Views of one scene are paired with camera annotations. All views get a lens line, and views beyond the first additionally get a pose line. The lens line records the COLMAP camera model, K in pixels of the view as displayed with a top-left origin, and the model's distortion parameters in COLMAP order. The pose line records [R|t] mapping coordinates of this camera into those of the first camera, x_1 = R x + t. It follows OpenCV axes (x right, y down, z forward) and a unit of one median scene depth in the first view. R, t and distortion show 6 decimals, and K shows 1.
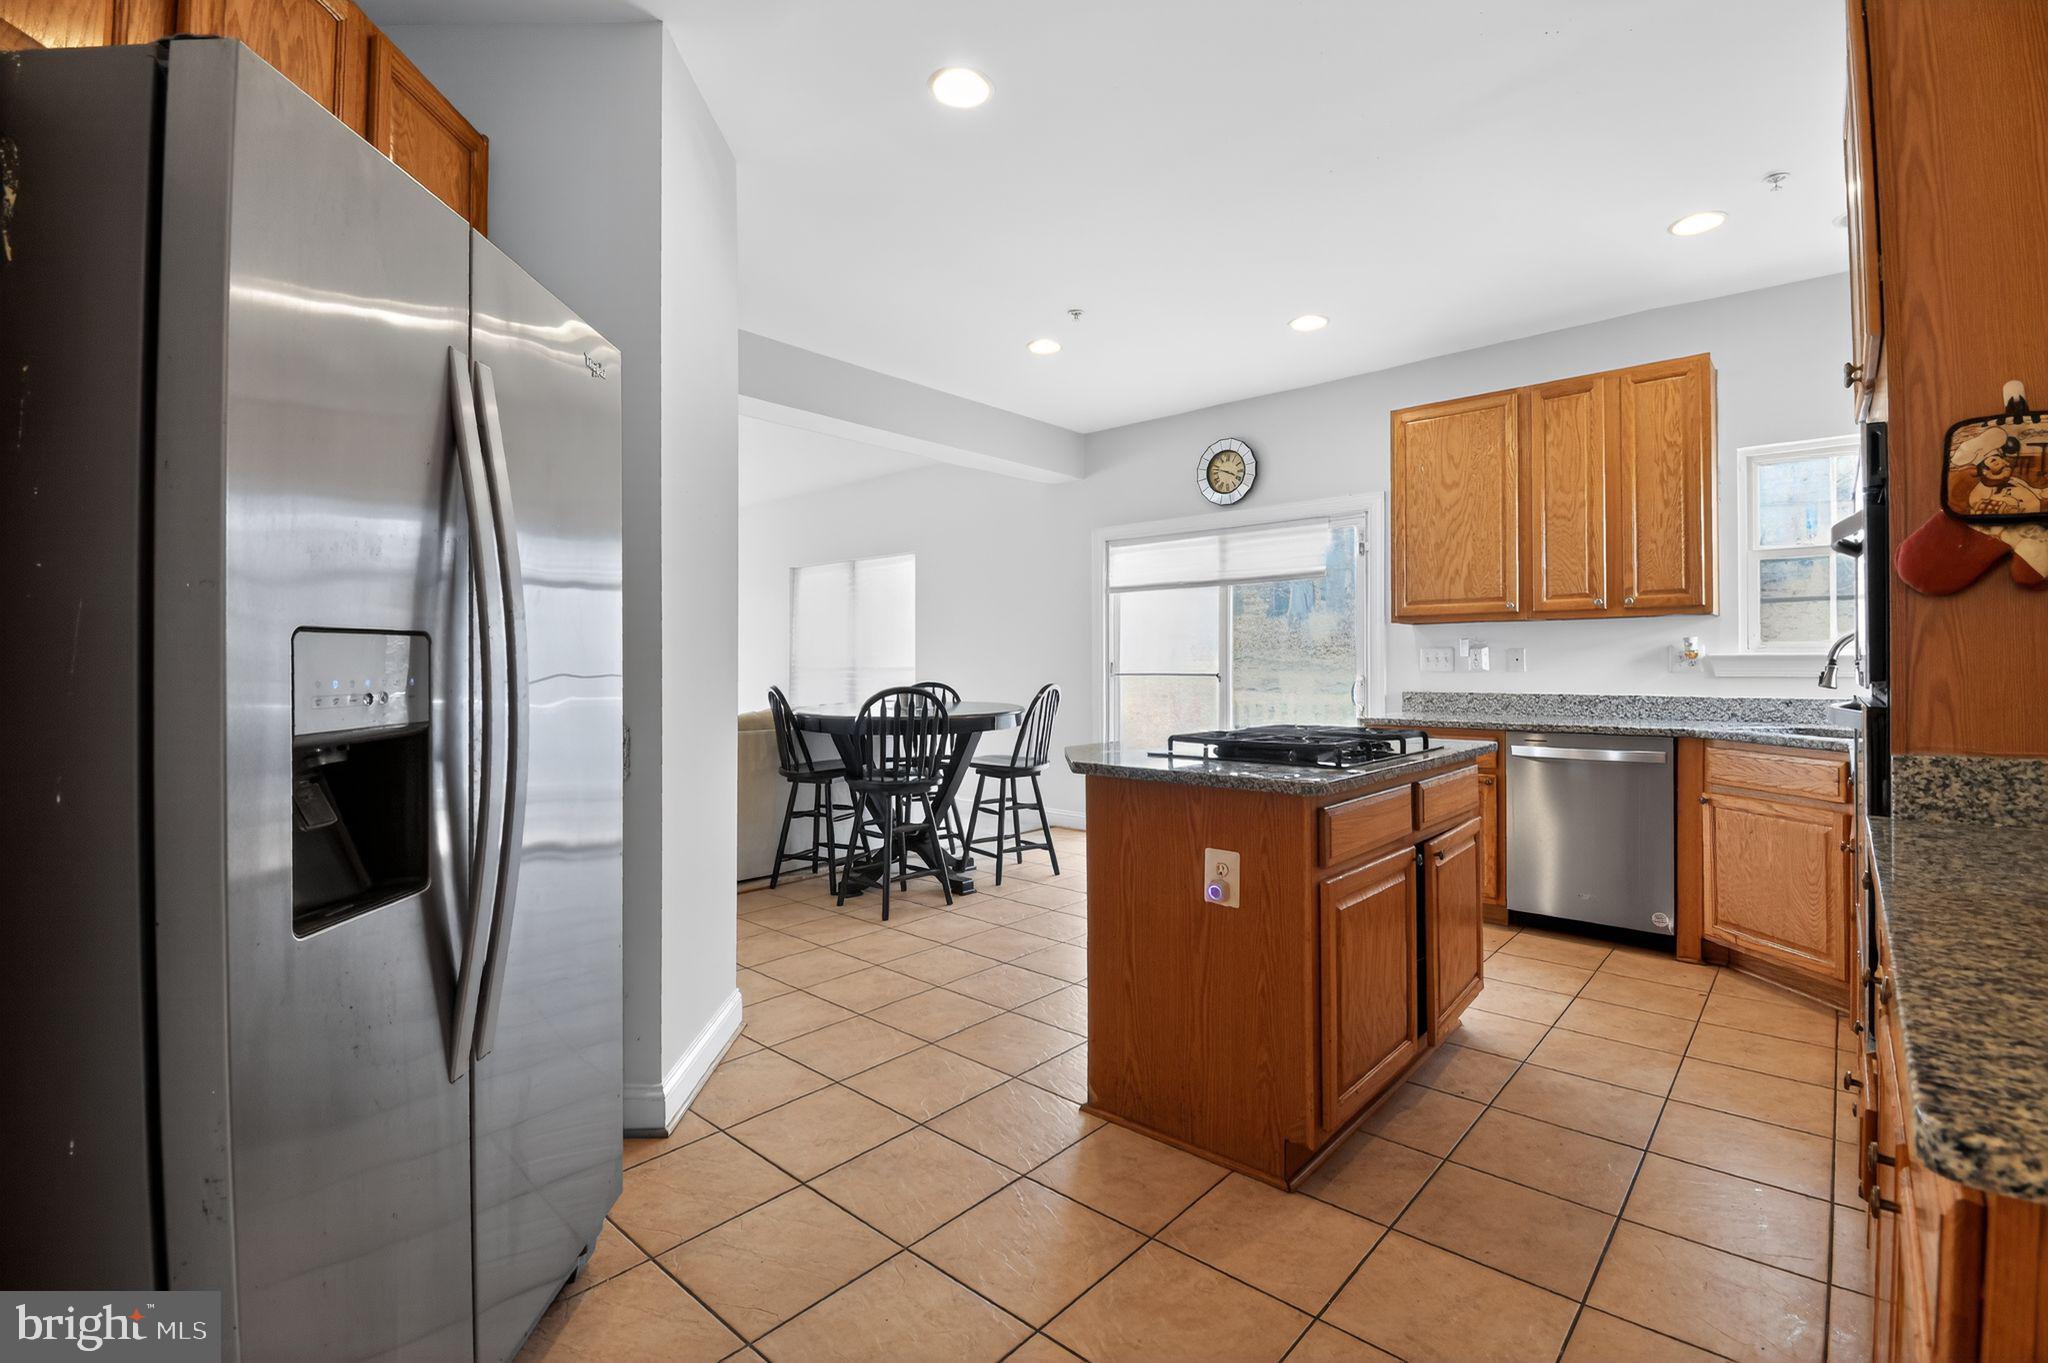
lens RADIAL K [[906.2, 0, 1037.3], [0, 906.2, 663.8], [0, 0, 1]] dist [0.003009, -0.016370]
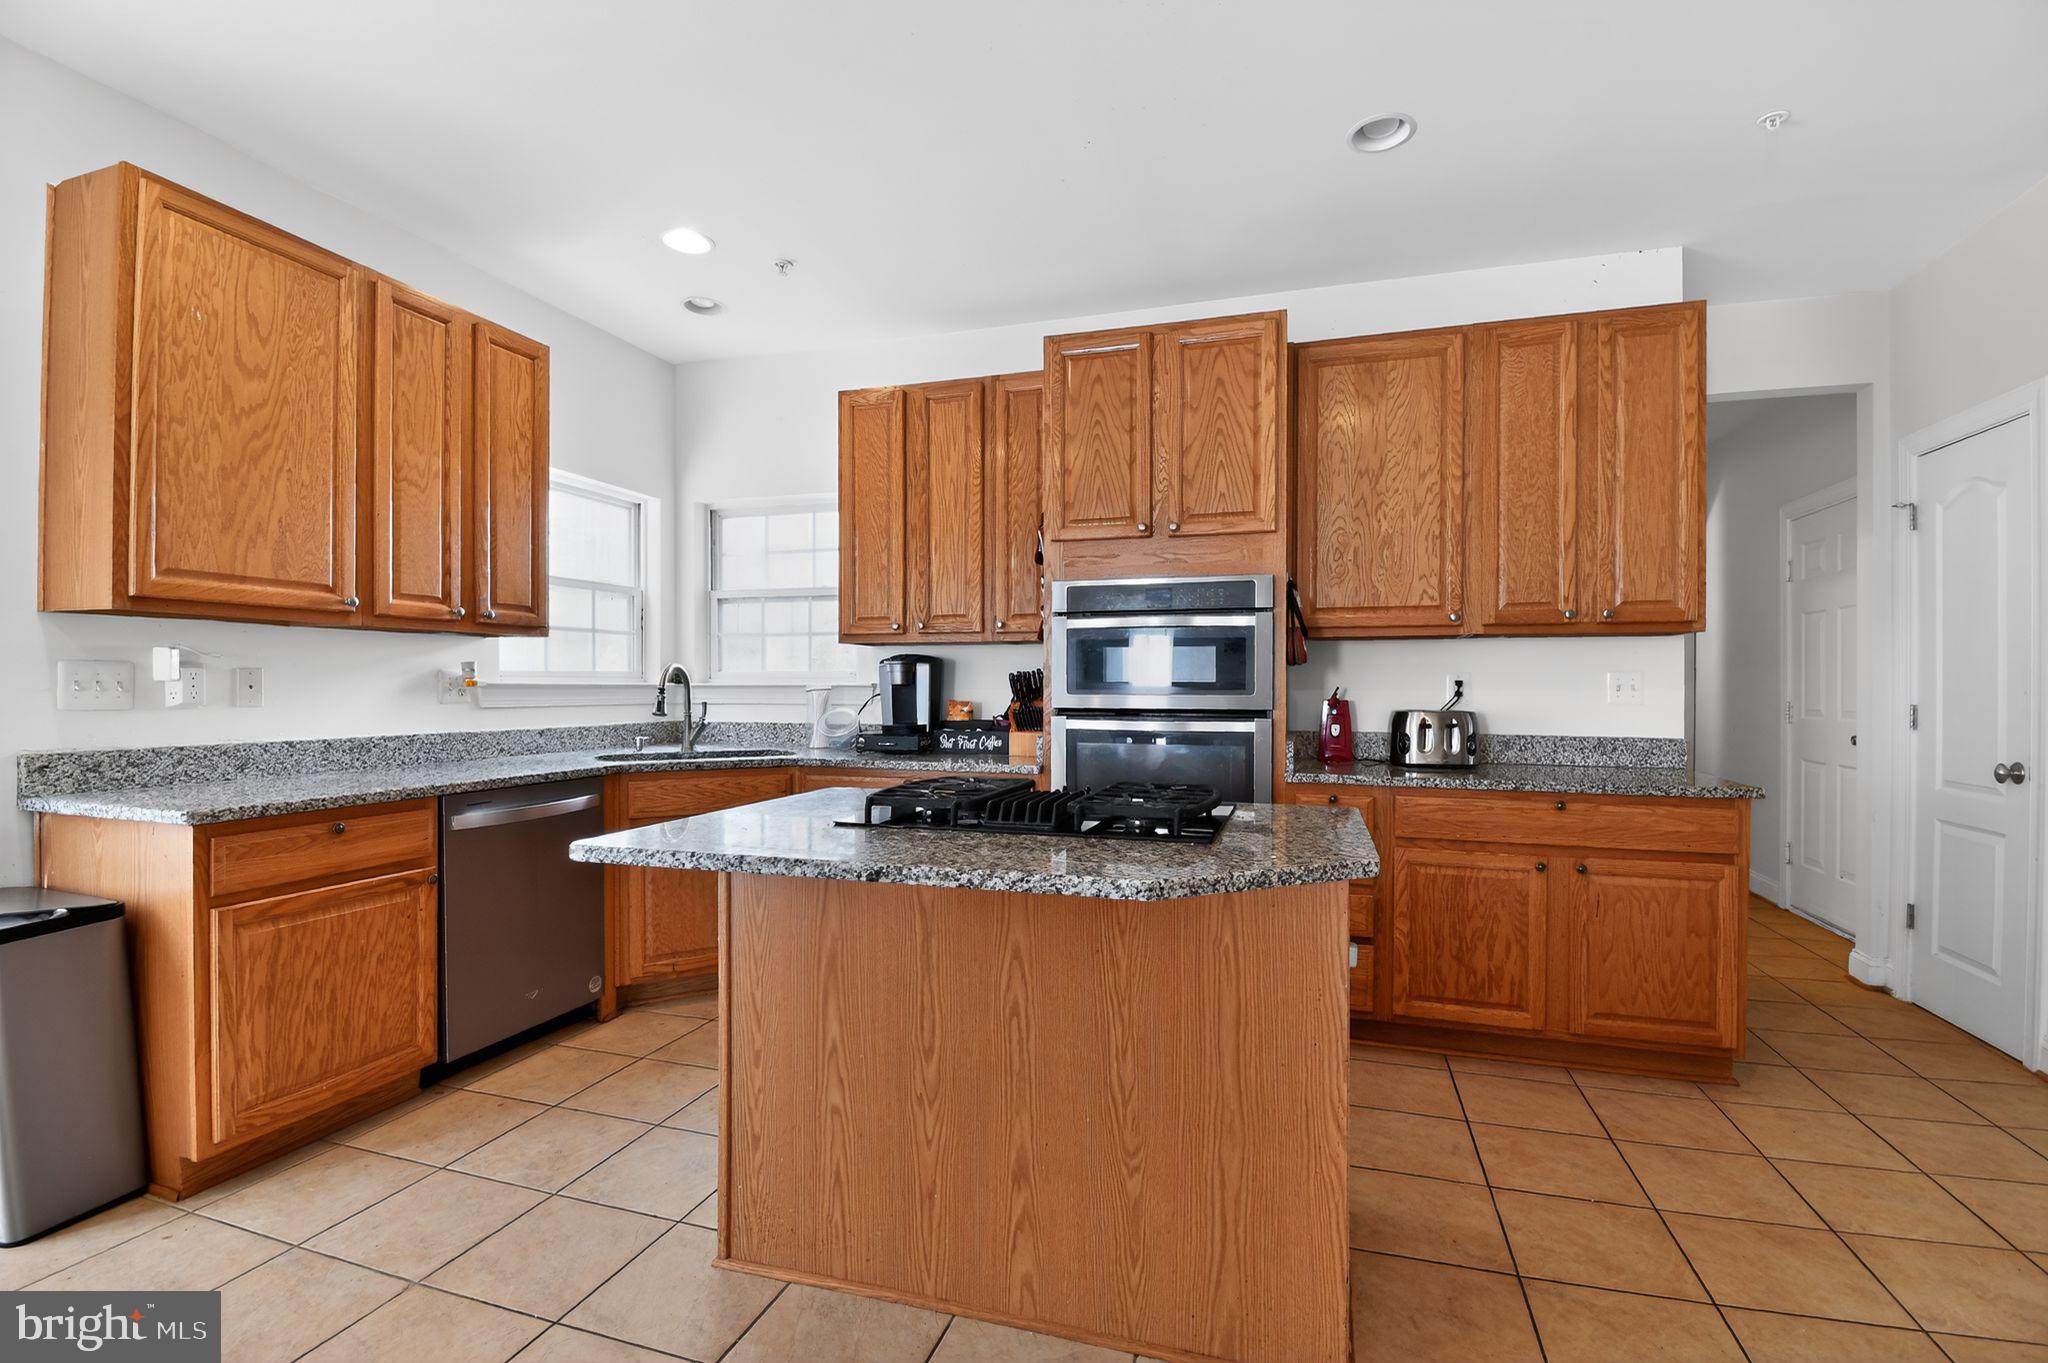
lens RADIAL K [[906.2, 0, 1036.2], [0, 906.2, 694.0], [0, 0, 1]] dist [0.003009, -0.016370]
pose [[-0.400285, -0.004766, 0.916378, -0.247877], [-0.003208, 0.999988, 0.003799, -0.003948], [-0.916385, -0.001419, -0.400295, 0.821538]]
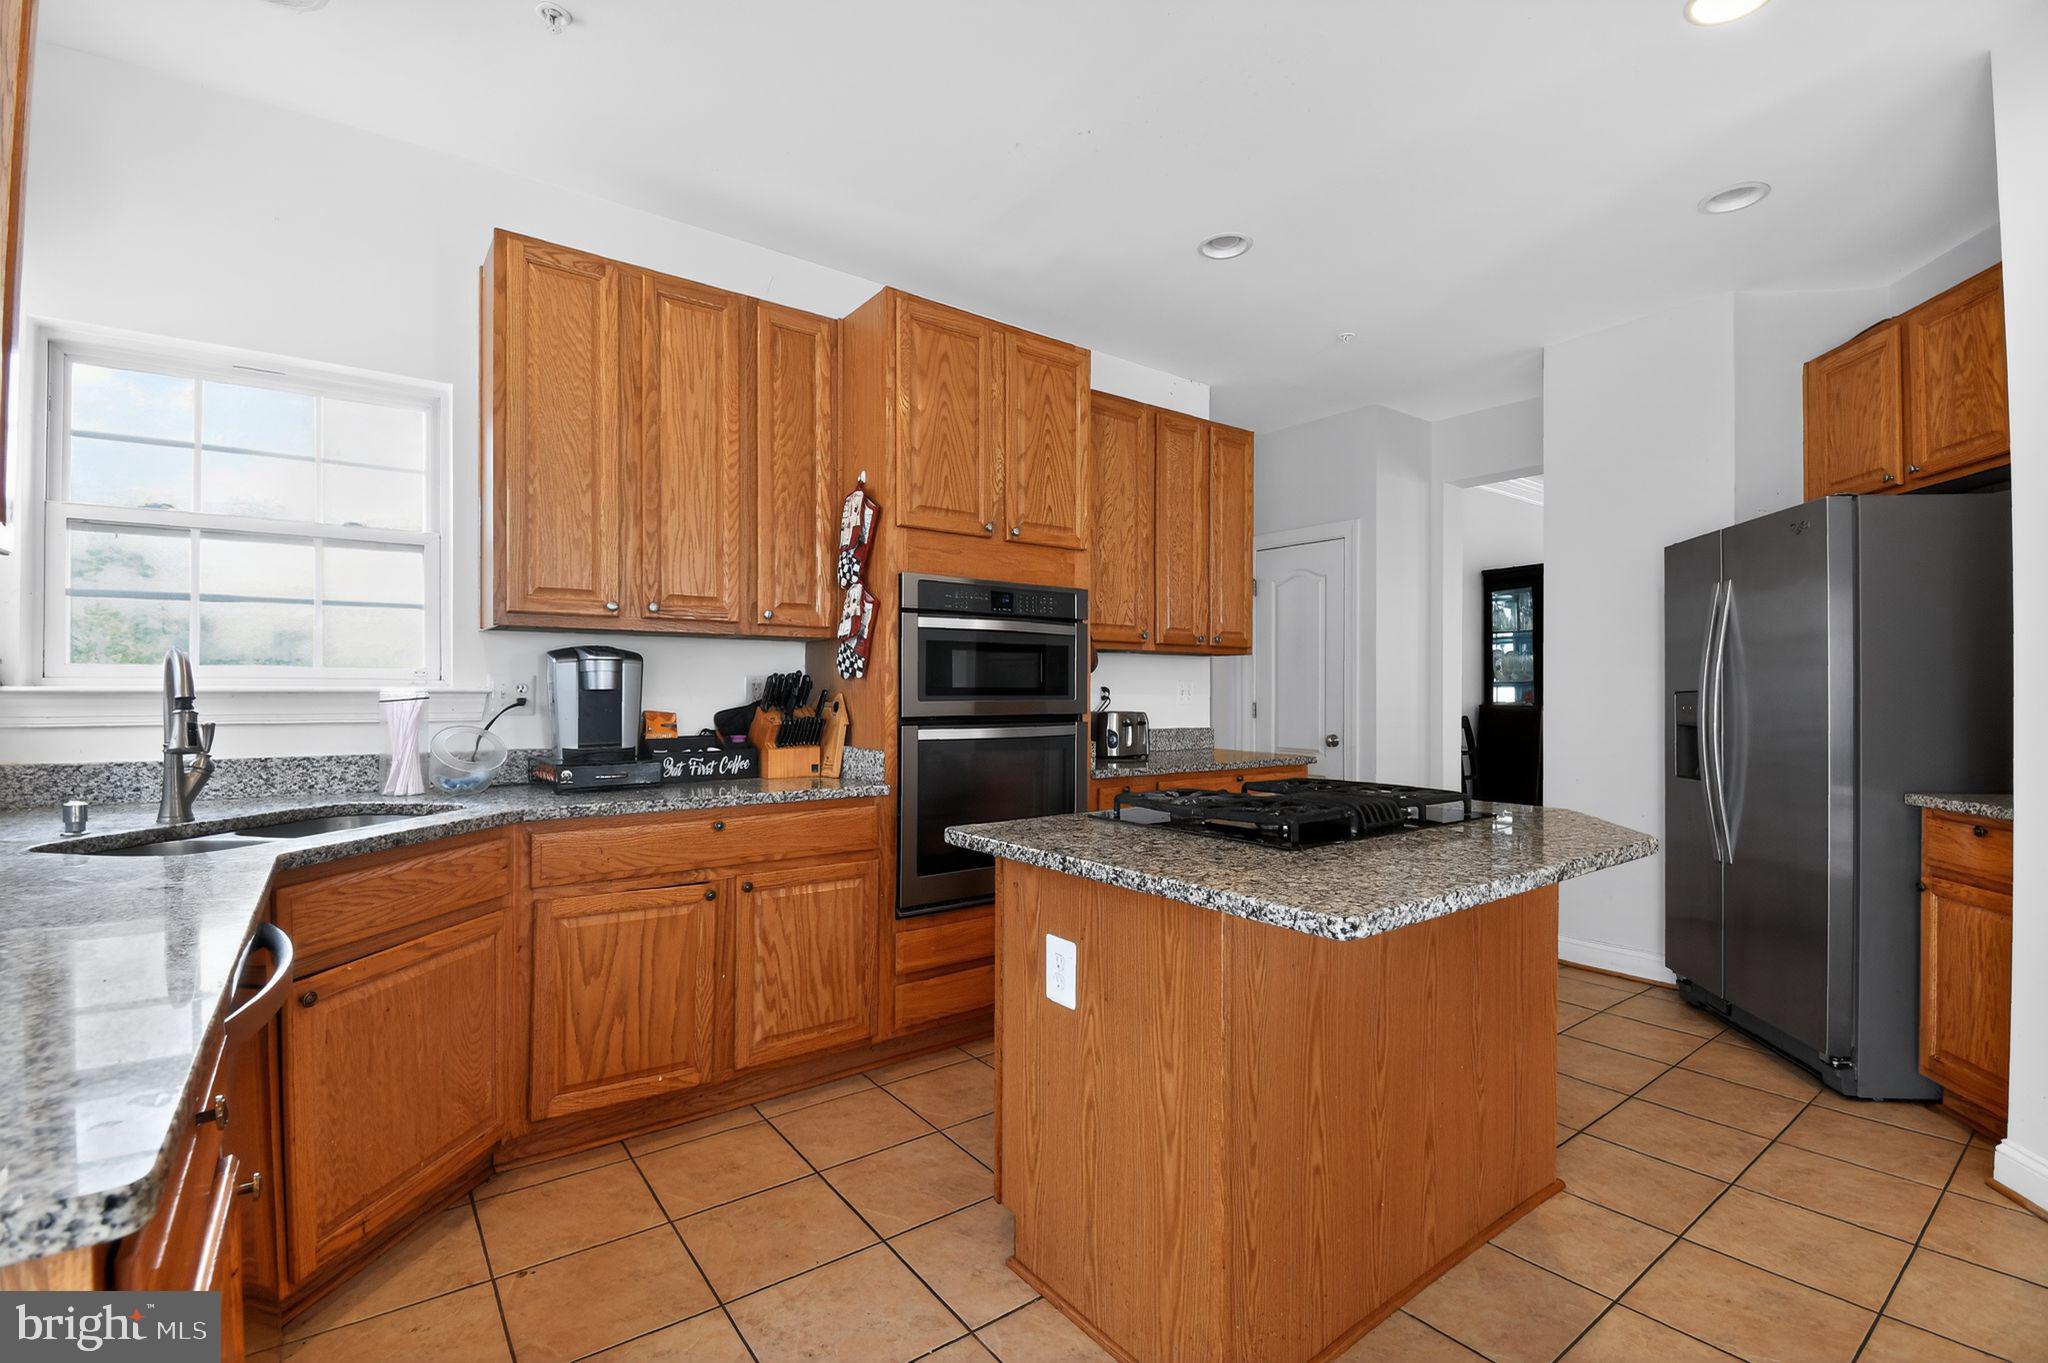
lens RADIAL K [[906.2, 0, 1031.8], [0, 906.2, 690.5], [0, 0, 1]] dist [0.003009, -0.016370]
pose [[-0.979756, 0.001680, 0.200190, 0.224329], [0.000689, 0.999987, -0.005017, -0.005592], [-0.200196, -0.004777, -0.979744, 1.137094]]
